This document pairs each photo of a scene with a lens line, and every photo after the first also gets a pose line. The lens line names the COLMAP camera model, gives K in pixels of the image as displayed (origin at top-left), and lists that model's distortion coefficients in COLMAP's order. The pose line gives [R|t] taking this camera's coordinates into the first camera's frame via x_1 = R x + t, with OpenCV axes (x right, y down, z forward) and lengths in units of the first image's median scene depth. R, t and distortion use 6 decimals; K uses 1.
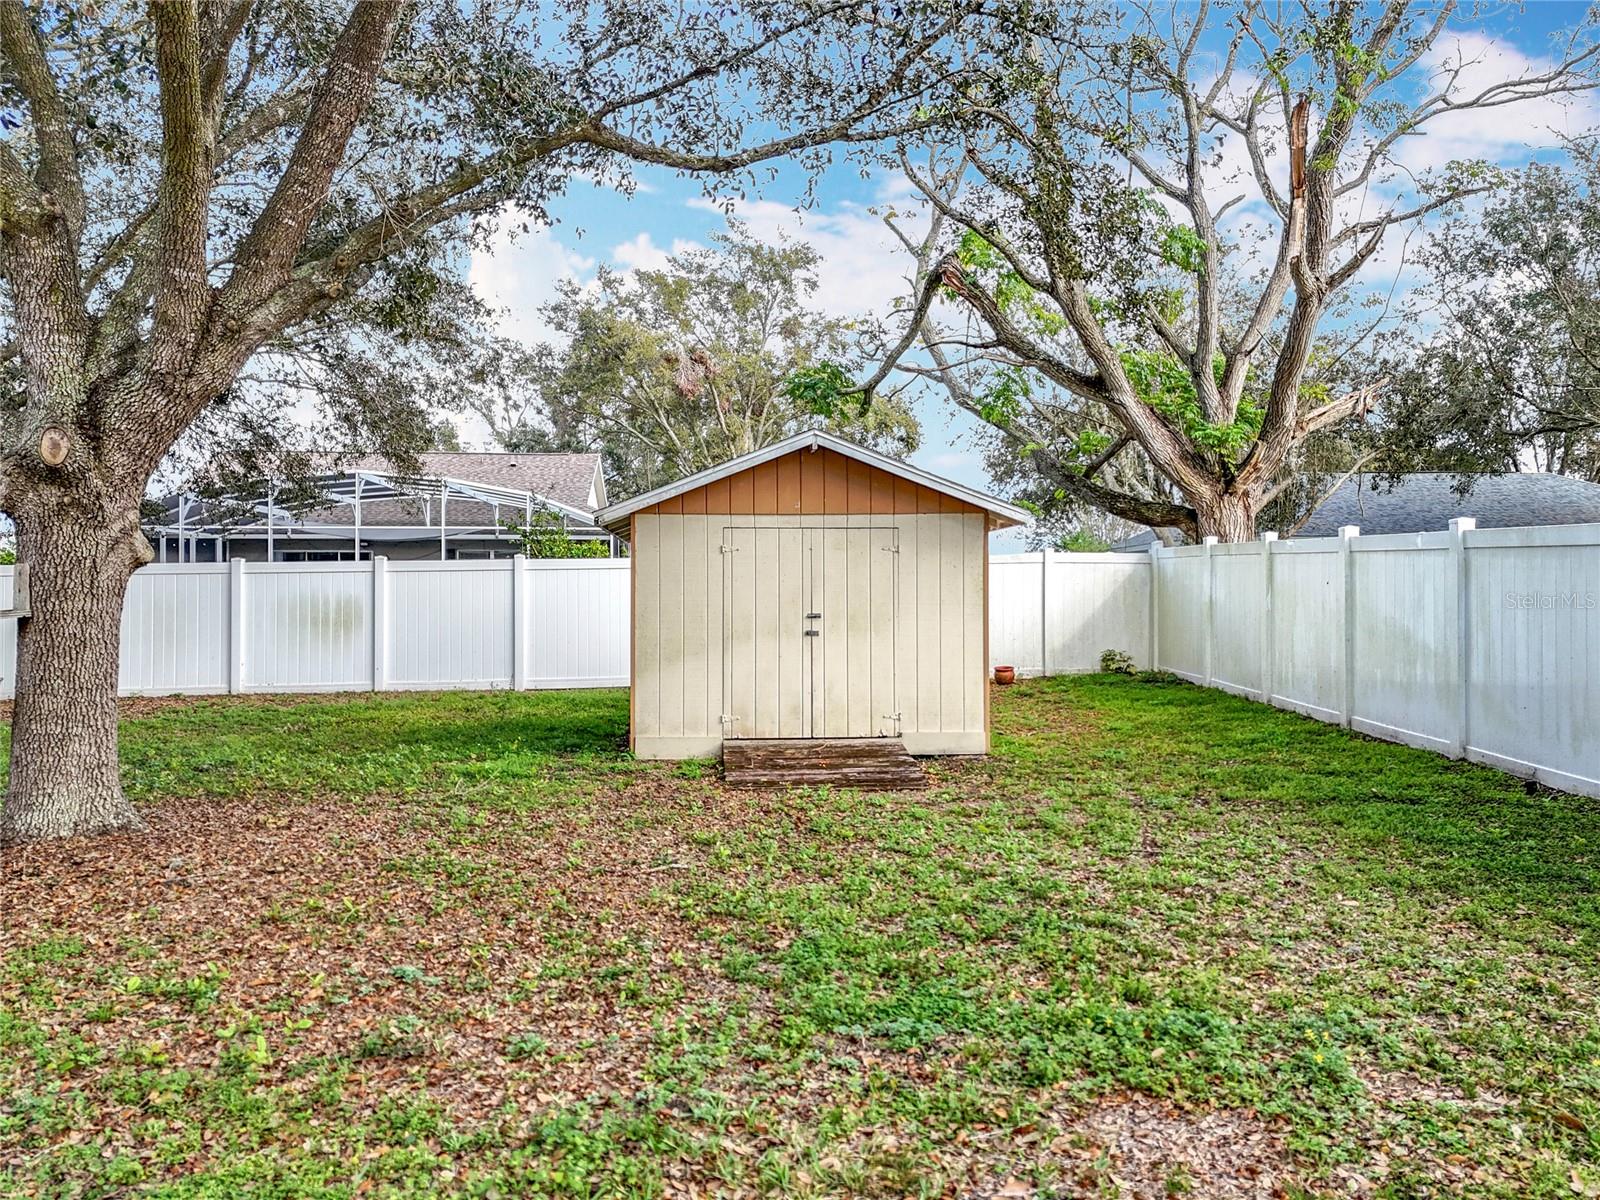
lens RADIAL K [[1202.3, 0, 803.6], [0, 1202.3, 599.7], [0, 0, 1]] dist [0.060412, -0.058313]
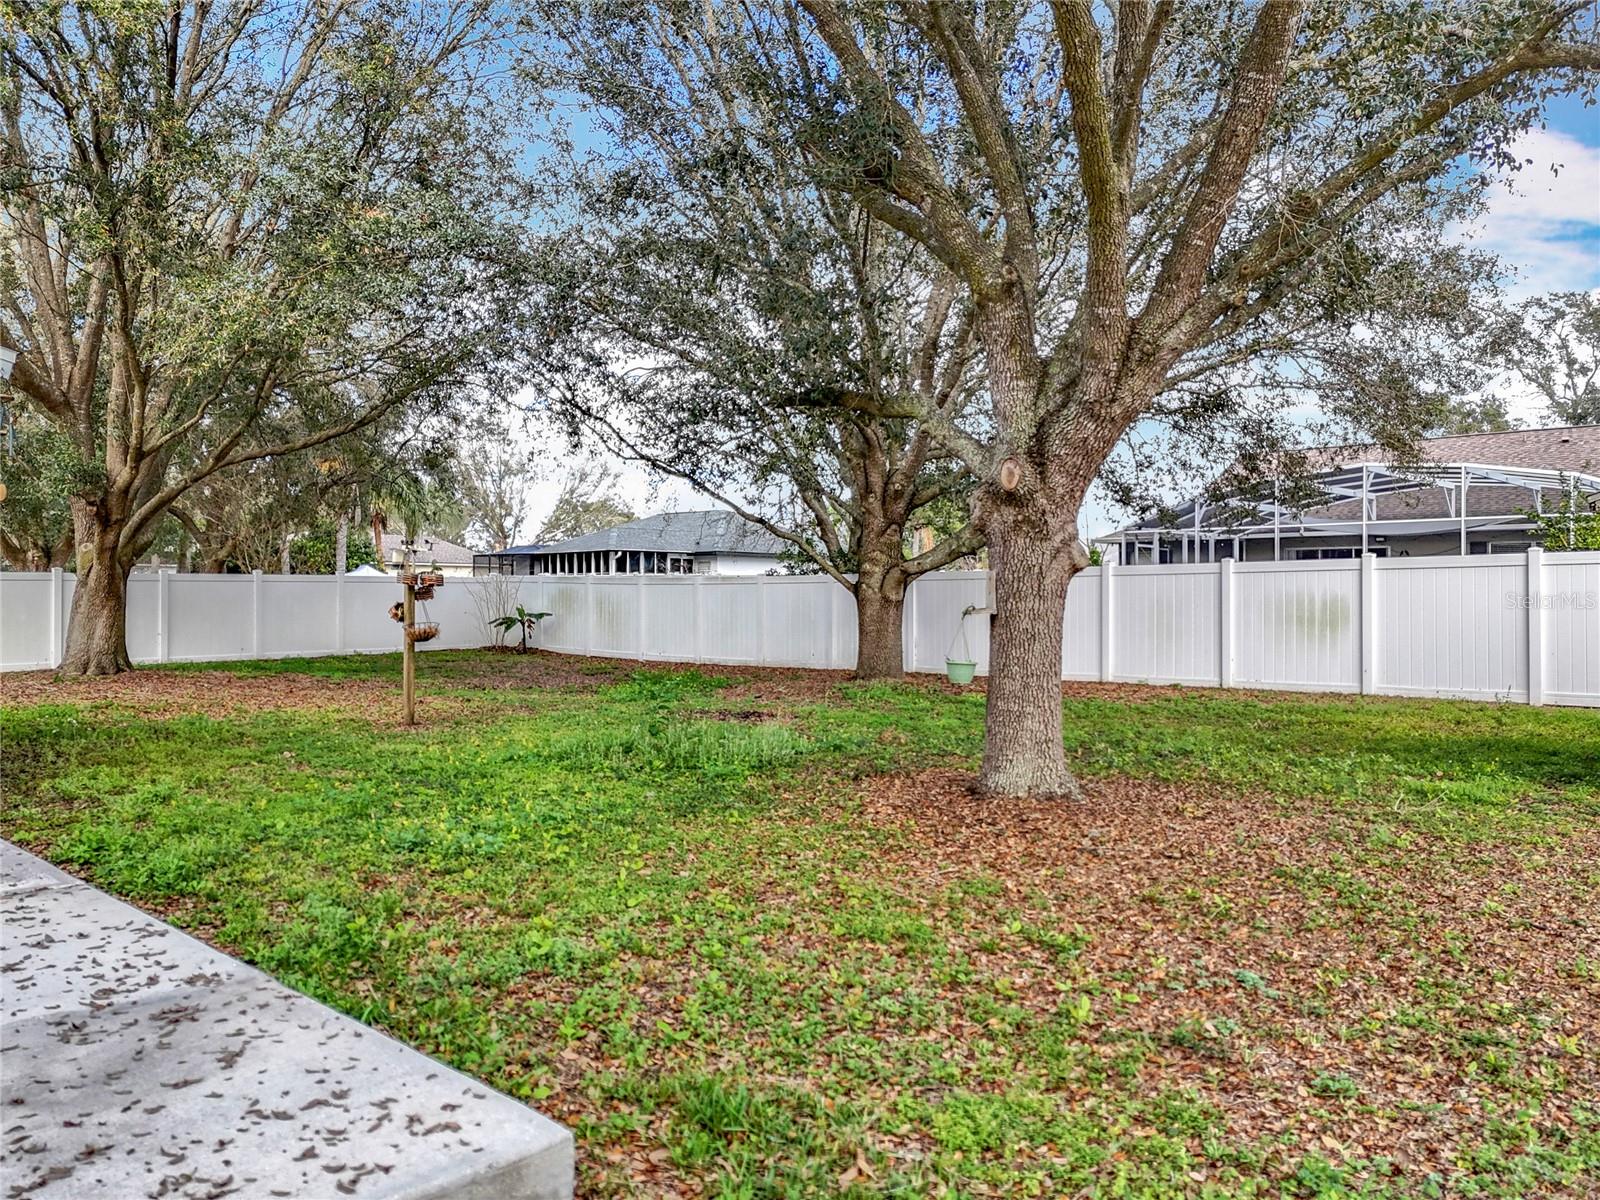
lens RADIAL K [[1210.9, 0, 800.0], [0, 1210.9, 600.0], [0, 0, 1]] dist [0.060016, -0.068593]
pose [[0.654227, 0.008322, -0.756253, 0.176501], [-0.003746, 0.999963, 0.007762, -0.009985], [0.756289, -0.002245, 0.654234, 0.057832]]
